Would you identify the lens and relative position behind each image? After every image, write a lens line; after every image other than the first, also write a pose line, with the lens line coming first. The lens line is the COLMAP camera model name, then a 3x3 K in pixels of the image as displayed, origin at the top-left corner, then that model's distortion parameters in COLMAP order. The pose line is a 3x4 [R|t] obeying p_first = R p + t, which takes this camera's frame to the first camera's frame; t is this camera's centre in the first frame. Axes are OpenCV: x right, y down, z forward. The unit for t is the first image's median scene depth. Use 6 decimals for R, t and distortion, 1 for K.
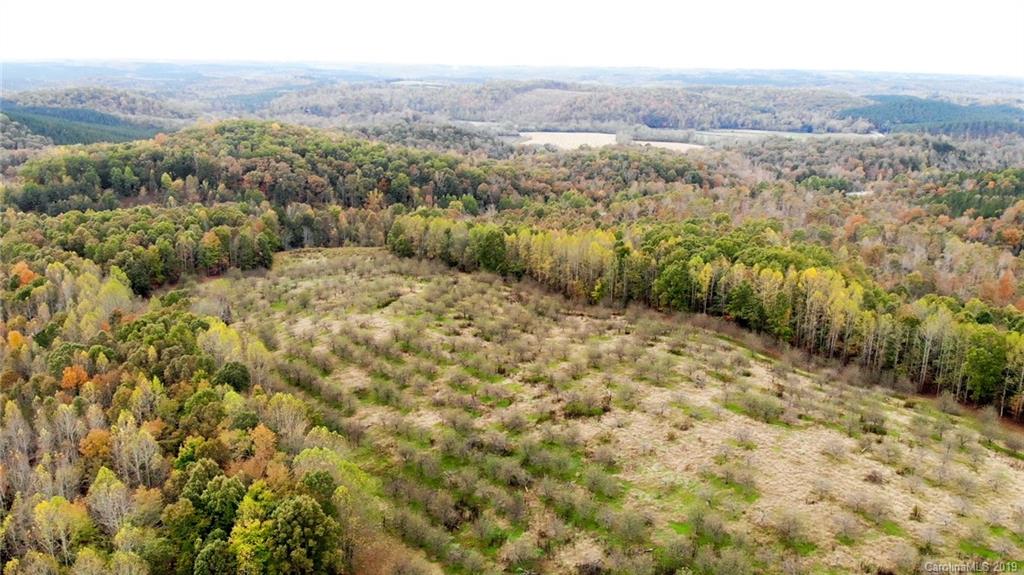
lens RADIAL K [[785.2, 0, 512.0], [0, 785.2, 287.5], [0, 0, 1]] dist [0.213710, -0.572468]
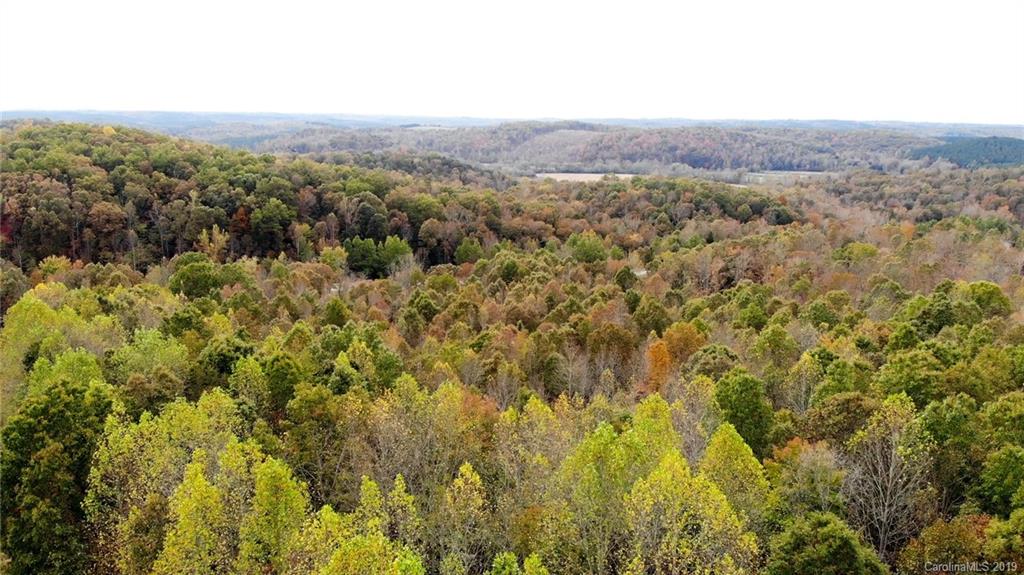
lens RADIAL K [[785.2, 0, 512.0], [0, 785.2, 287.5], [0, 0, 1]] dist [0.213710, -0.572468]
pose [[0.999270, 0.004640, -0.037915, 0.042012], [-0.007146, 0.997779, -0.066229, -0.041052], [0.037523, 0.066451, 0.997084, 0.399889]]
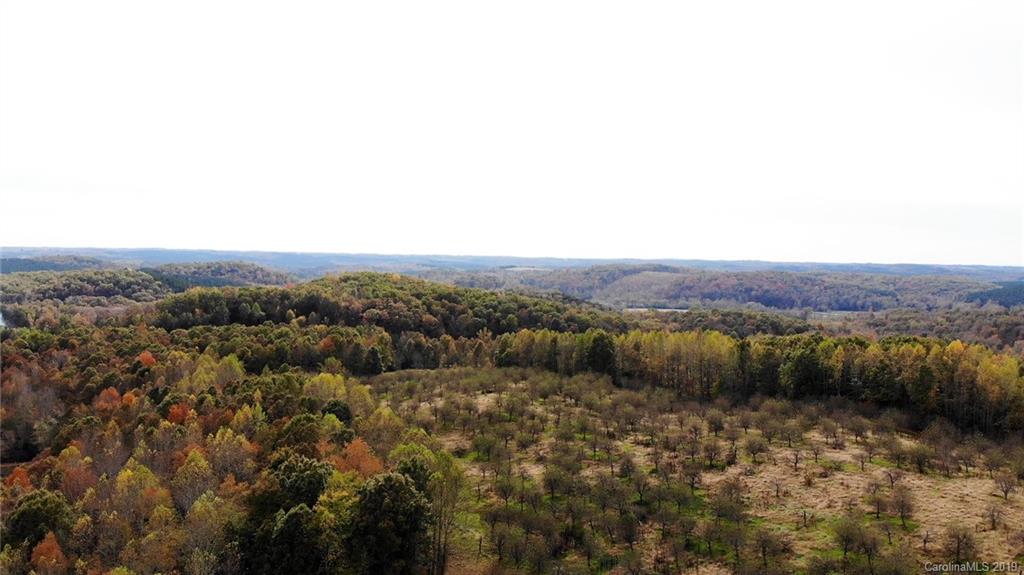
lens RADIAL K [[785.2, 0, 512.0], [0, 785.2, 287.5], [0, 0, 1]] dist [0.213710, -0.572468]
pose [[0.990657, 0.009268, -0.136064, -0.001085], [-0.041265, 0.971292, -0.234283, 0.051628], [0.129986, 0.237709, 0.962600, 0.016349]]
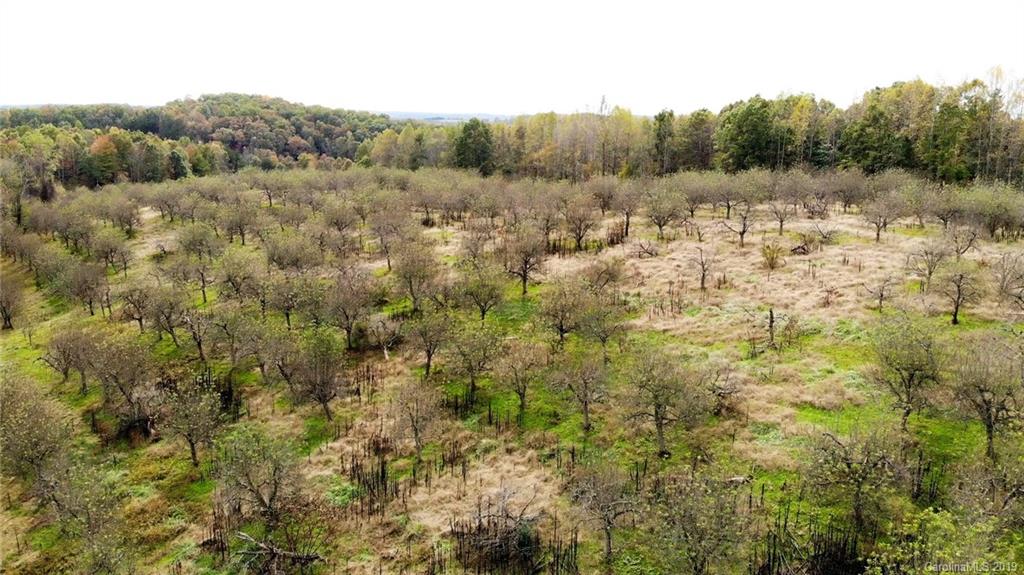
lens RADIAL K [[785.2, 0, 512.0], [0, 785.2, 287.5], [0, 0, 1]] dist [0.213710, -0.572468]
pose [[0.998471, 0.015001, -0.053212, 0.023457], [-0.018439, 0.997733, -0.064717, 0.059253], [0.052120, 0.065600, 0.996484, 0.152483]]
